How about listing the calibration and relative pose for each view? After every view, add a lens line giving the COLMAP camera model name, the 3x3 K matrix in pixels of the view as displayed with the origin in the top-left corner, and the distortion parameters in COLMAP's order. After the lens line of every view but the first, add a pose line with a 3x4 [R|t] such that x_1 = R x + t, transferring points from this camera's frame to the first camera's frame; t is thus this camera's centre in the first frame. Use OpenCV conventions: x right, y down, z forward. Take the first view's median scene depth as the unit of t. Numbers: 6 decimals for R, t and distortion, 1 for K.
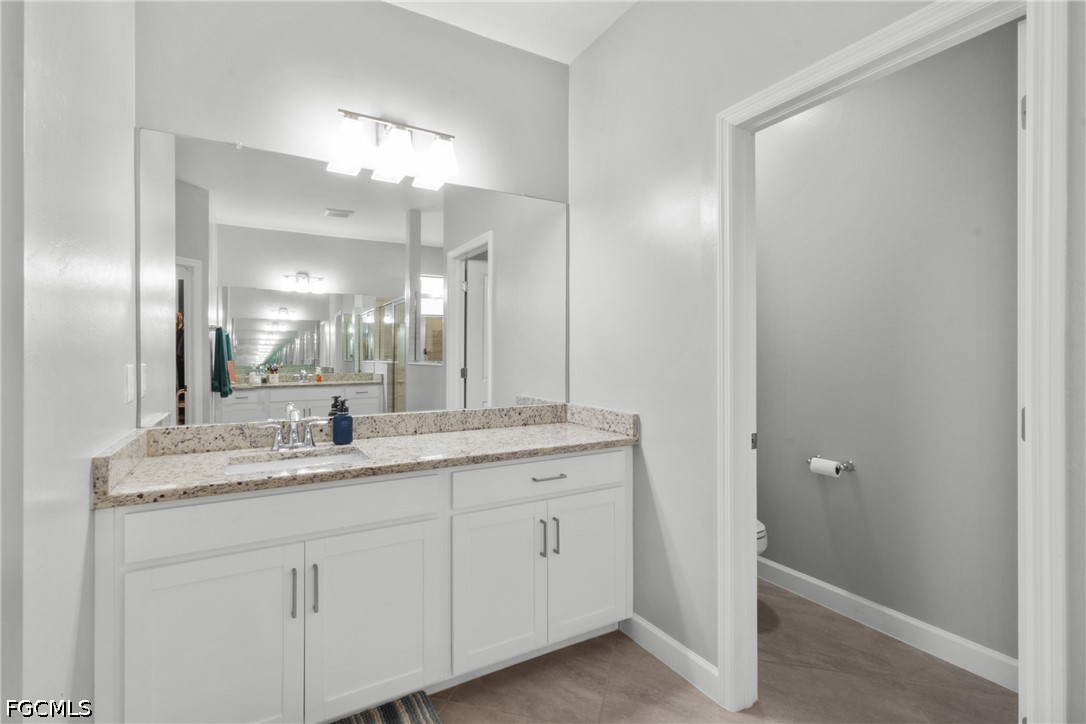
lens RADIAL K [[504.3, 0, 540.5], [0, 504.3, 356.3], [0, 0, 1]] dist [0.000082, 0.000231]
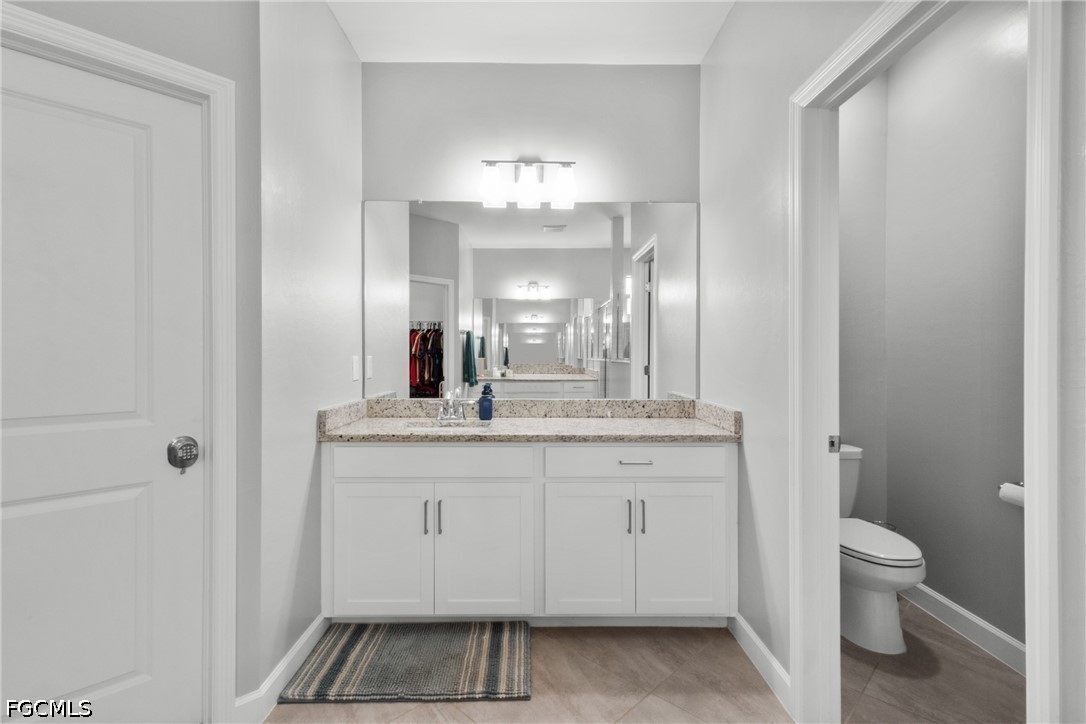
lens RADIAL K [[508.2, 0, 526.4], [0, 508.2, 358.9], [0, 0, 1]] dist [0.001291, 0.000818]
pose [[0.864341, 0.008242, -0.502838, 0.341967], [-0.005701, 0.999962, 0.006591, 0.008631], [0.502874, -0.002831, 0.864355, -0.069997]]
